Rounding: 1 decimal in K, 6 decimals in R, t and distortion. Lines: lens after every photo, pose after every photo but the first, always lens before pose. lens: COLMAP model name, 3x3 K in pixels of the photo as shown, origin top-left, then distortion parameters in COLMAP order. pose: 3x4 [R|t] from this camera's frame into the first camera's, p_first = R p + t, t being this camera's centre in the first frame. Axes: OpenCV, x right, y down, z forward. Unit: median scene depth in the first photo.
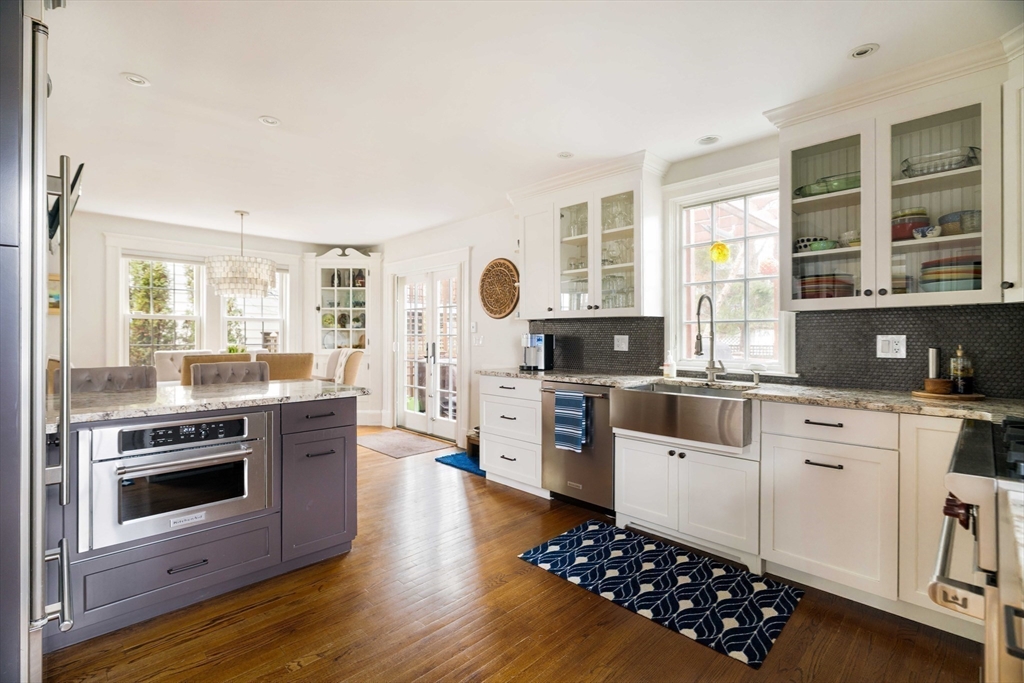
lens RADIAL K [[463.2, 0, 519.0], [0, 463.2, 337.2], [0, 0, 1]] dist [-0.001051, 0.000086]
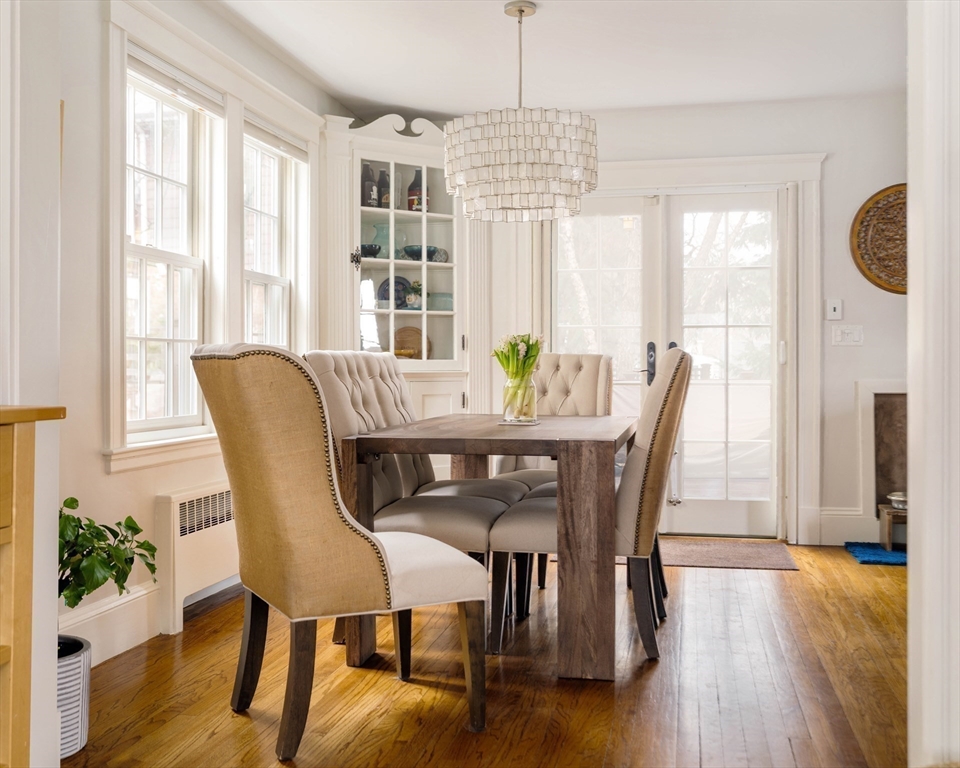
lens RADIAL K [[1004.4, 0, 480.2], [0, 1004.4, 365.0], [0, 0, 1]] dist [0.013283, 0.009333]
pose [[0.850964, 0.002189, 0.525219, -0.819043], [-0.000112, 0.999992, -0.003986, 0.034609], [-0.525224, 0.003334, 0.850958, 0.209258]]
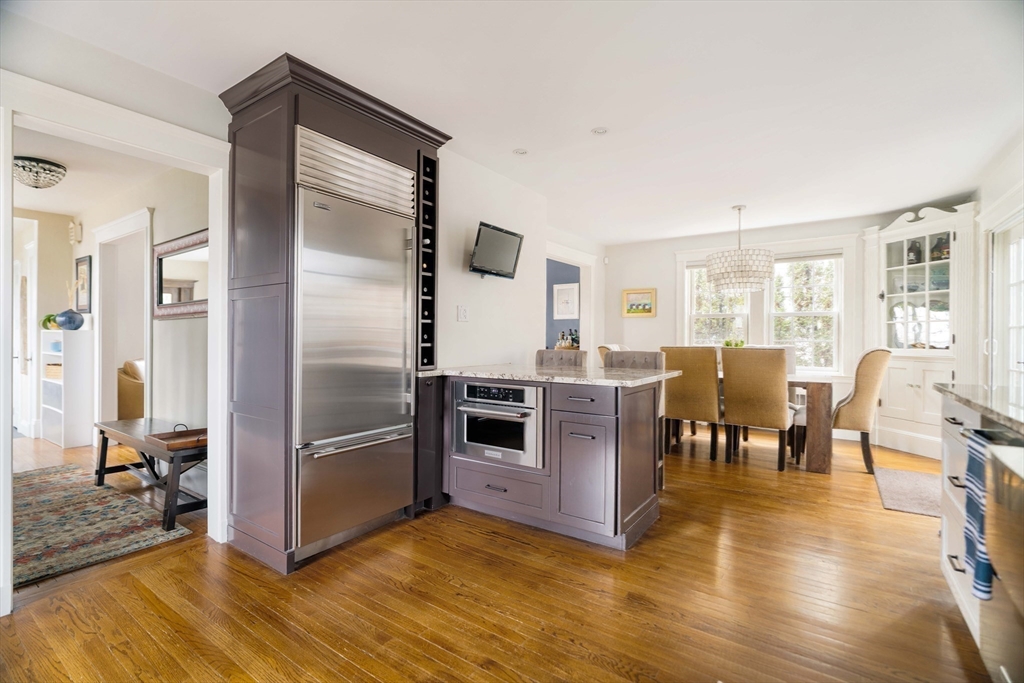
lens RADIAL K [[463.2, 0, 519.0], [0, 463.2, 337.2], [0, 0, 1]] dist [-0.001051, 0.000086]
pose [[0.184676, -0.002119, -0.982797, 0.224334], [-0.005322, 0.999981, -0.003156, 0.012929], [0.982785, 0.005814, 0.184662, 0.263711]]
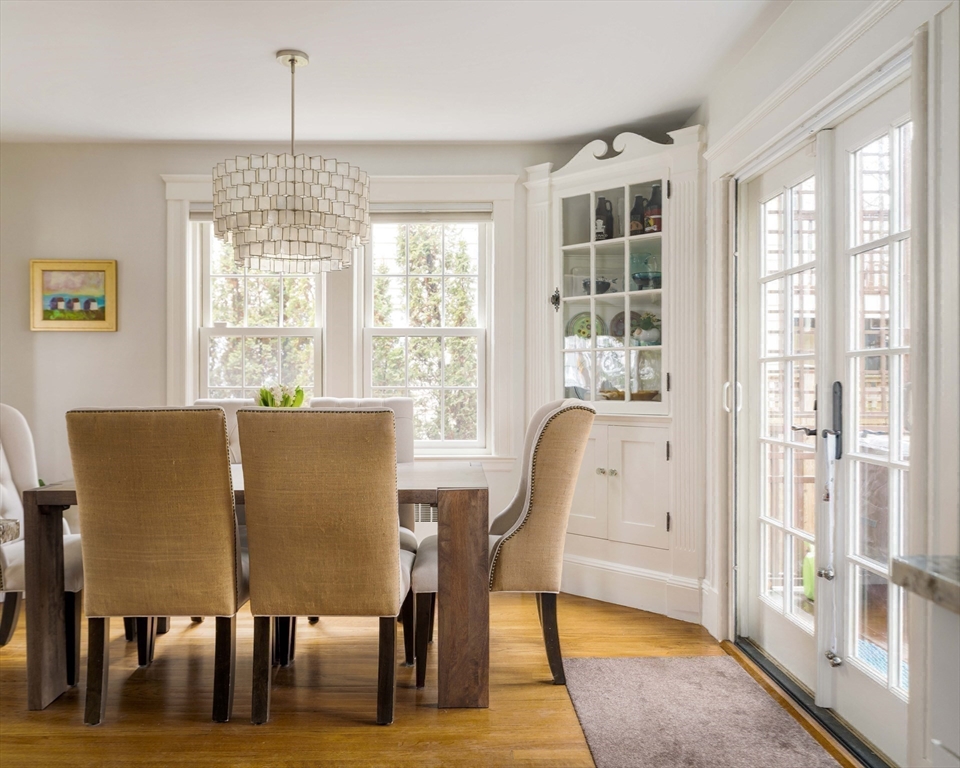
lens RADIAL K [[779.6, 0, 462.3], [0, 779.6, 385.4], [0, 0, 1]] dist [-0.010829, -0.001788]
pose [[0.713665, -0.000267, -0.700487, -0.017923], [0.000935, 0.999999, 0.000572, 0.012190], [0.700486, -0.001063, 0.713665, 0.472339]]
